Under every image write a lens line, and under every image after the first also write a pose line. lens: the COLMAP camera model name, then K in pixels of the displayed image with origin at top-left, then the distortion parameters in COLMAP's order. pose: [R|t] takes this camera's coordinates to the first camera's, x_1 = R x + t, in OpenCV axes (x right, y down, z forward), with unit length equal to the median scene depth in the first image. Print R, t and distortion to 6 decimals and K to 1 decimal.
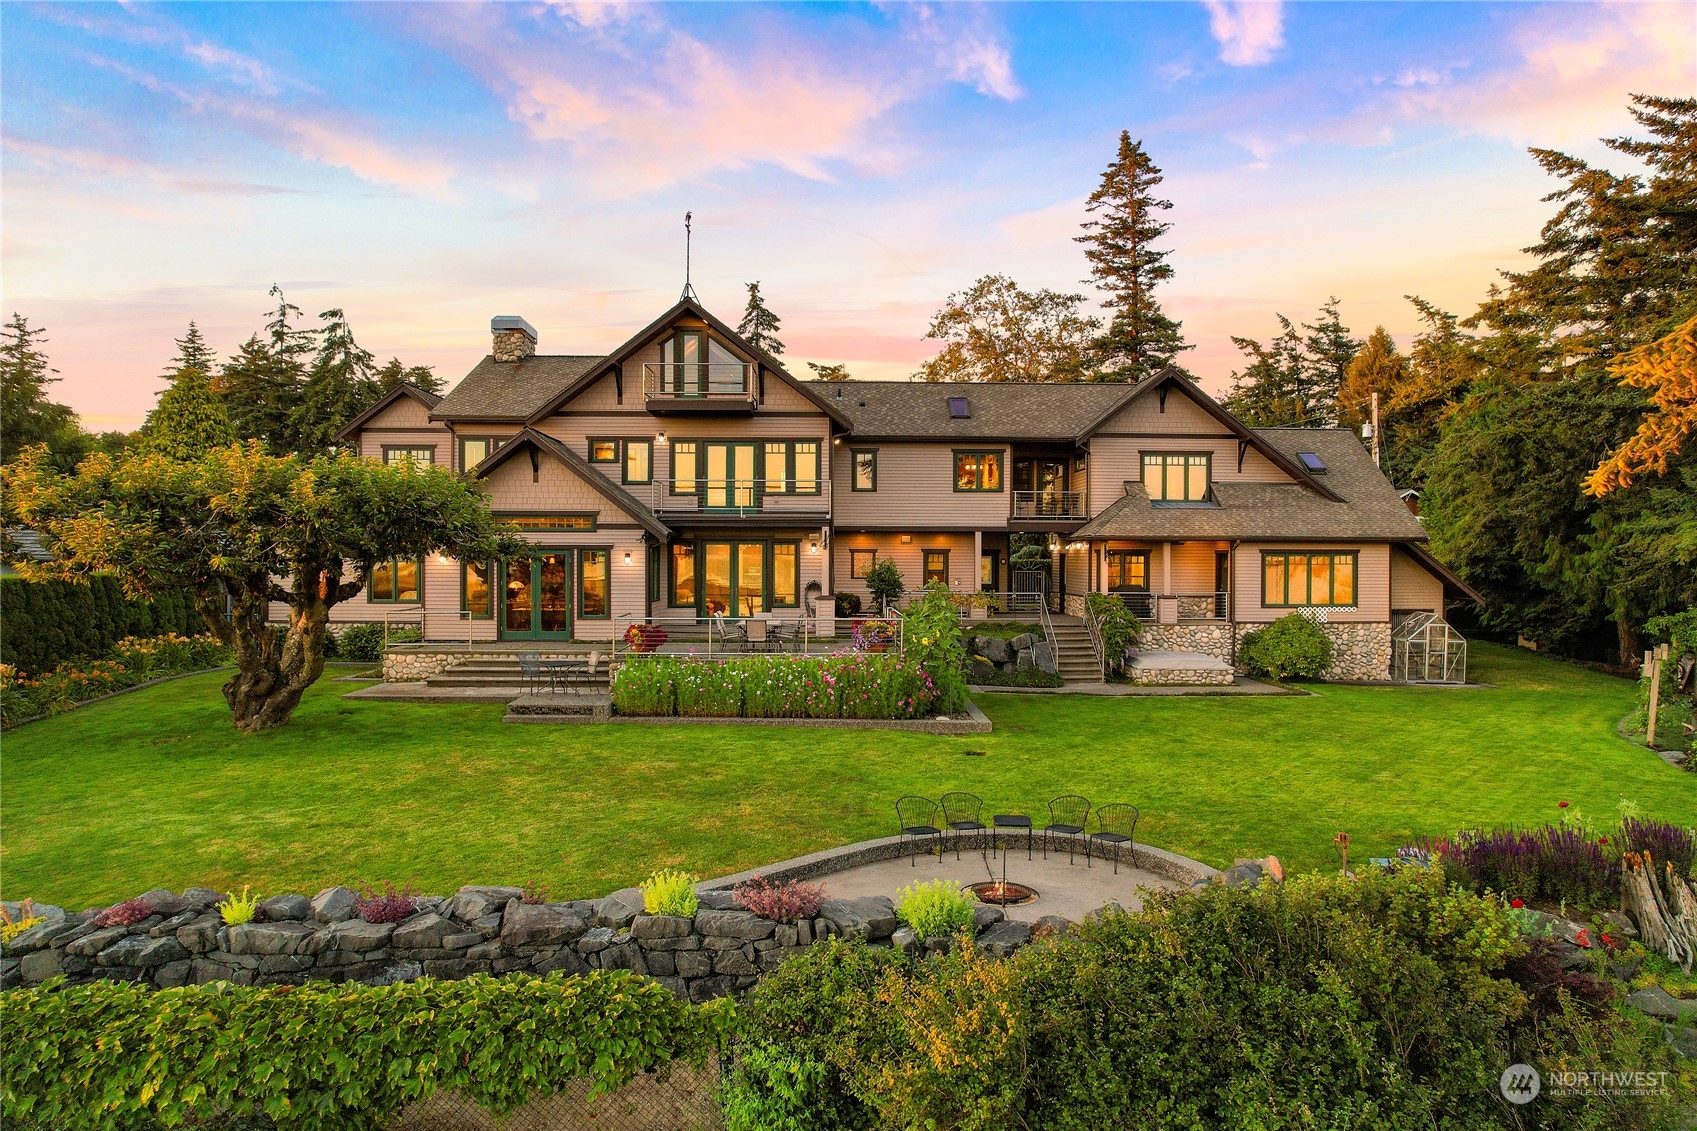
lens RADIAL K [[1080.7, 0, 848.5], [0, 1080.7, 565.5], [0, 0, 1]] dist [-0.066930, 0.039237]
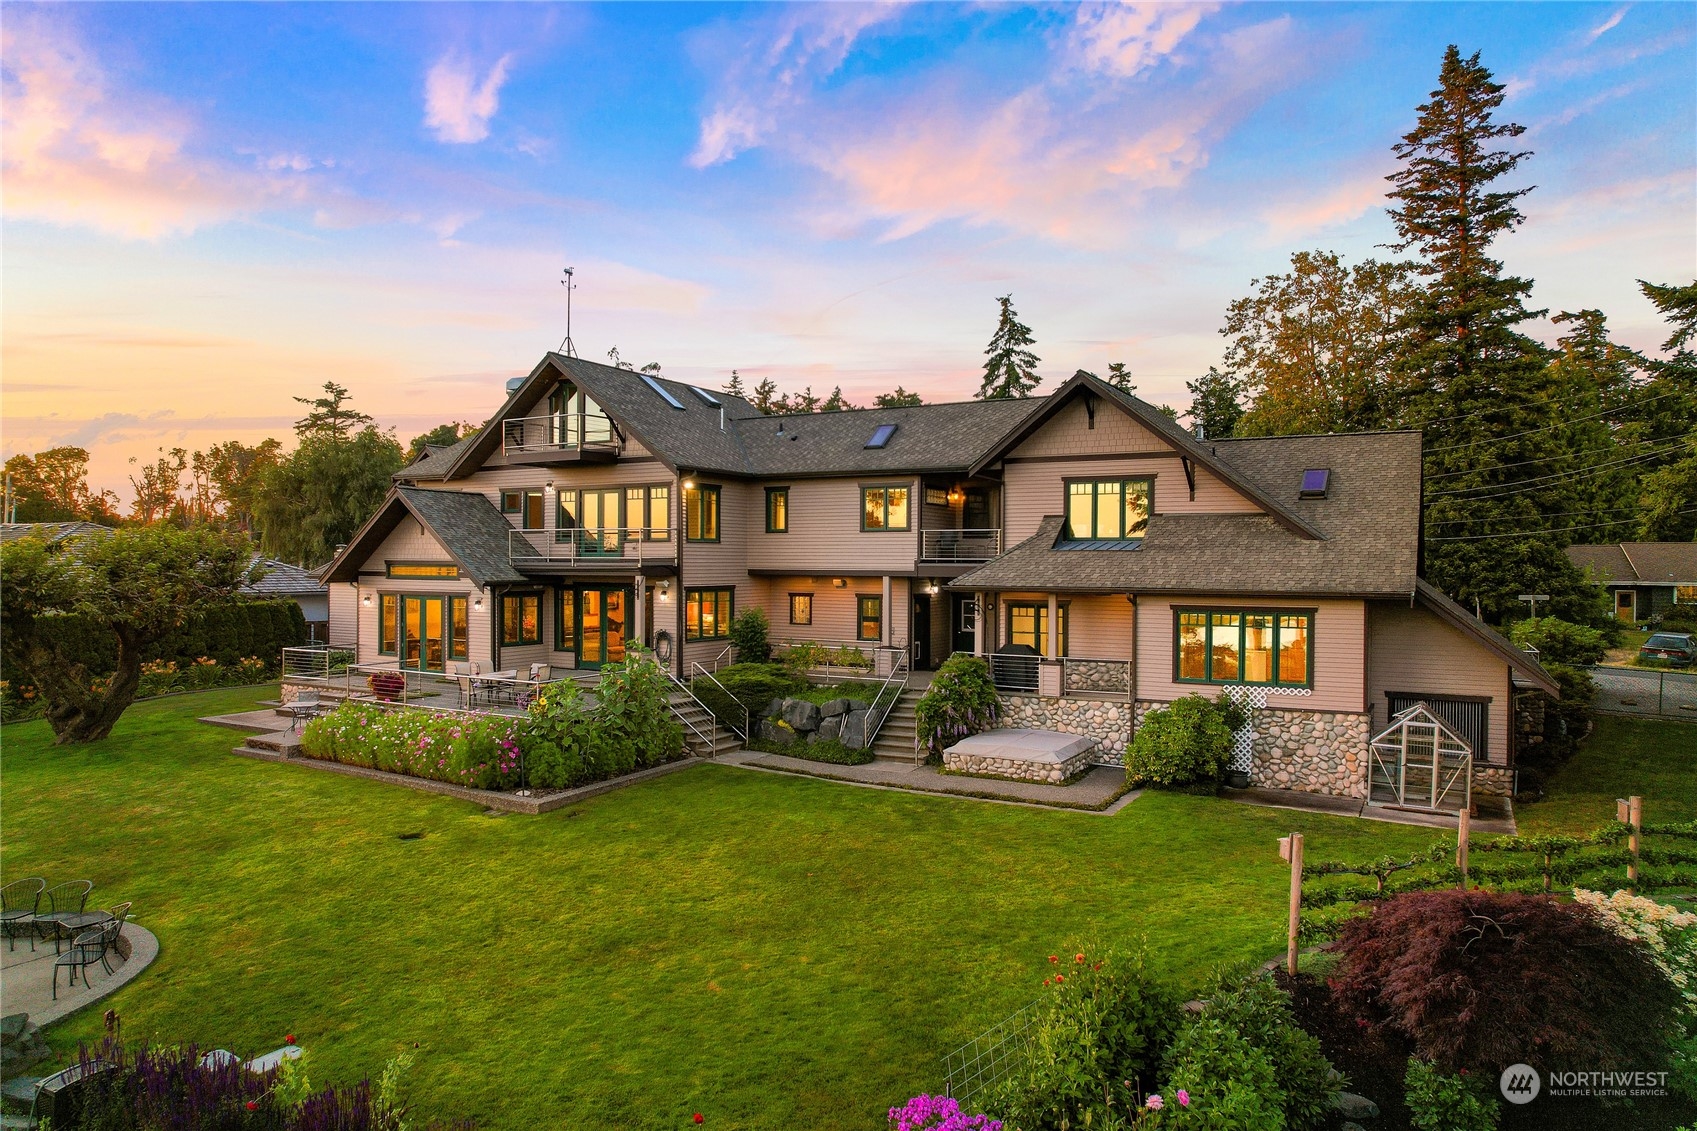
lens RADIAL K [[1080.7, 0, 848.5], [0, 1080.7, 565.5], [0, 0, 1]] dist [-0.066930, 0.039237]
pose [[0.864219, 0.002534, -0.503109, 0.541094], [-0.007230, 0.999947, -0.007382, -0.033850], [0.503064, 0.010017, 0.864191, 0.223348]]
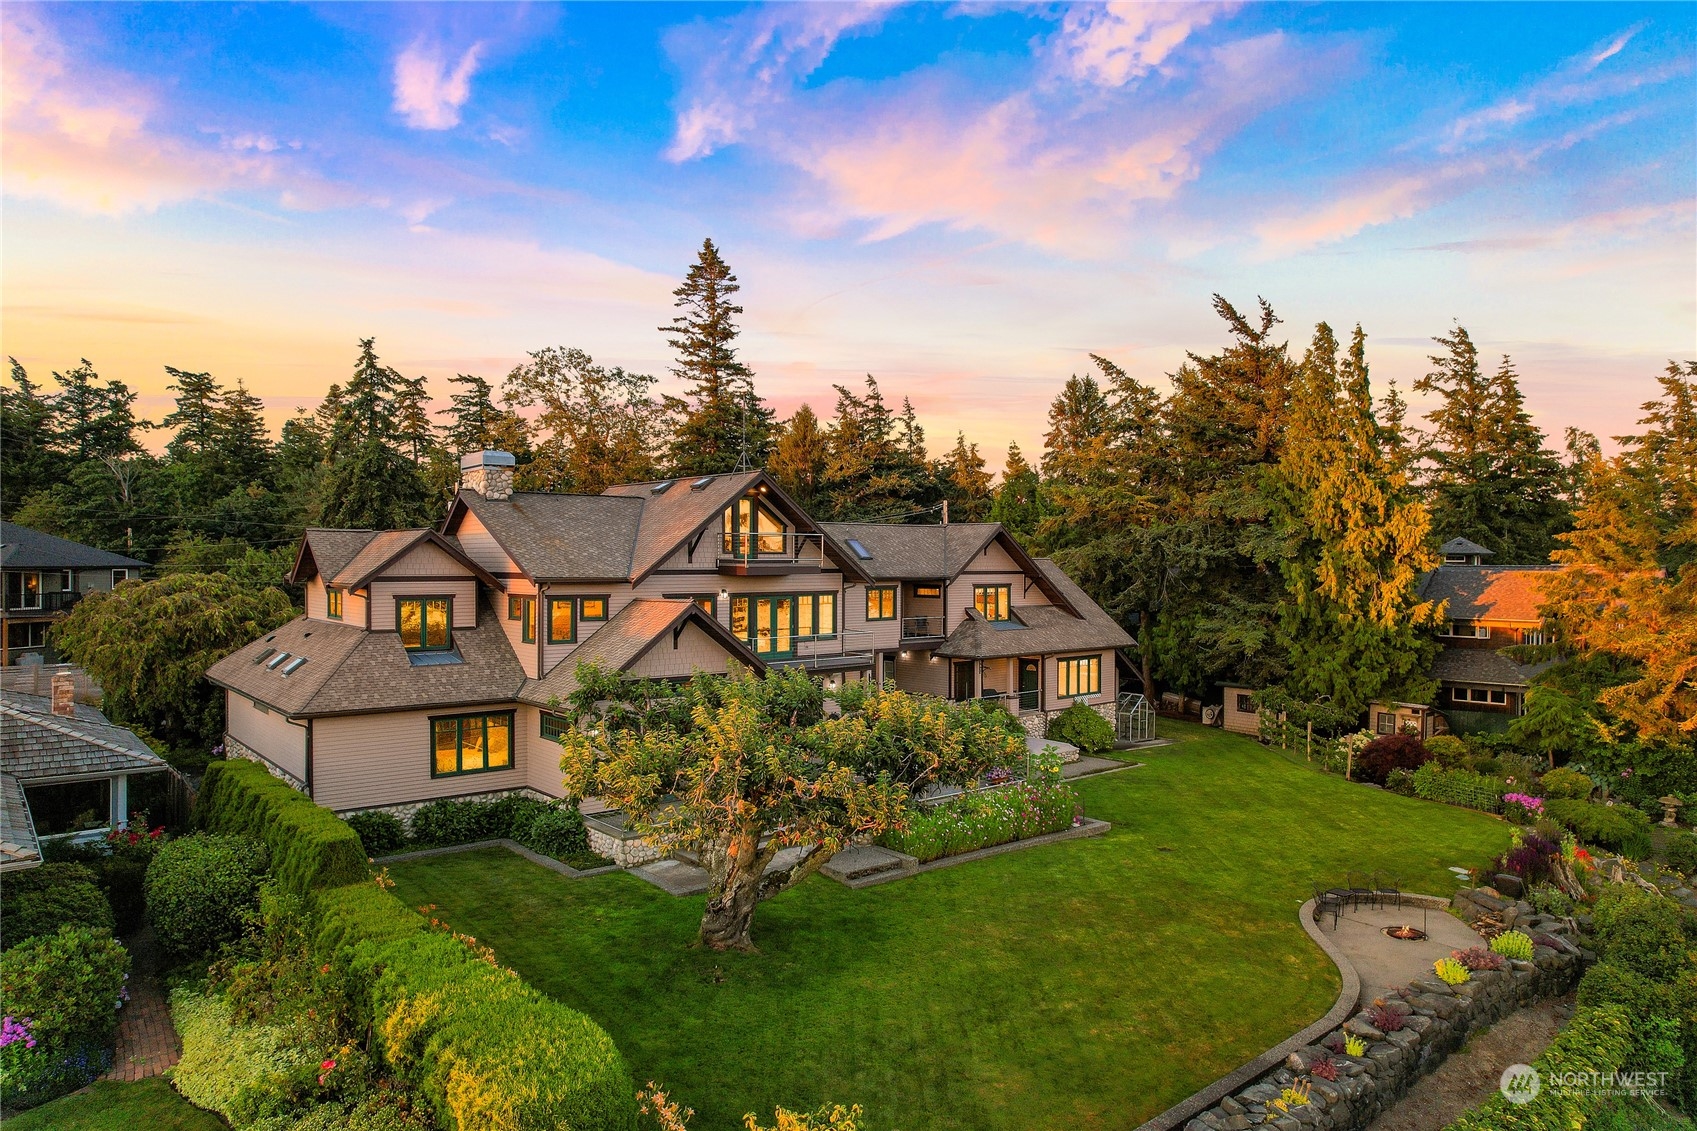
lens RADIAL K [[1080.7, 0, 848.5], [0, 1080.7, 565.5], [0, 0, 1]] dist [-0.066930, 0.039237]
pose [[0.777553, -0.005436, 0.628794, -0.686066], [0.006580, 0.999978, 0.000507, -0.132575], [-0.628783, 0.003743, 0.777572, 0.066133]]
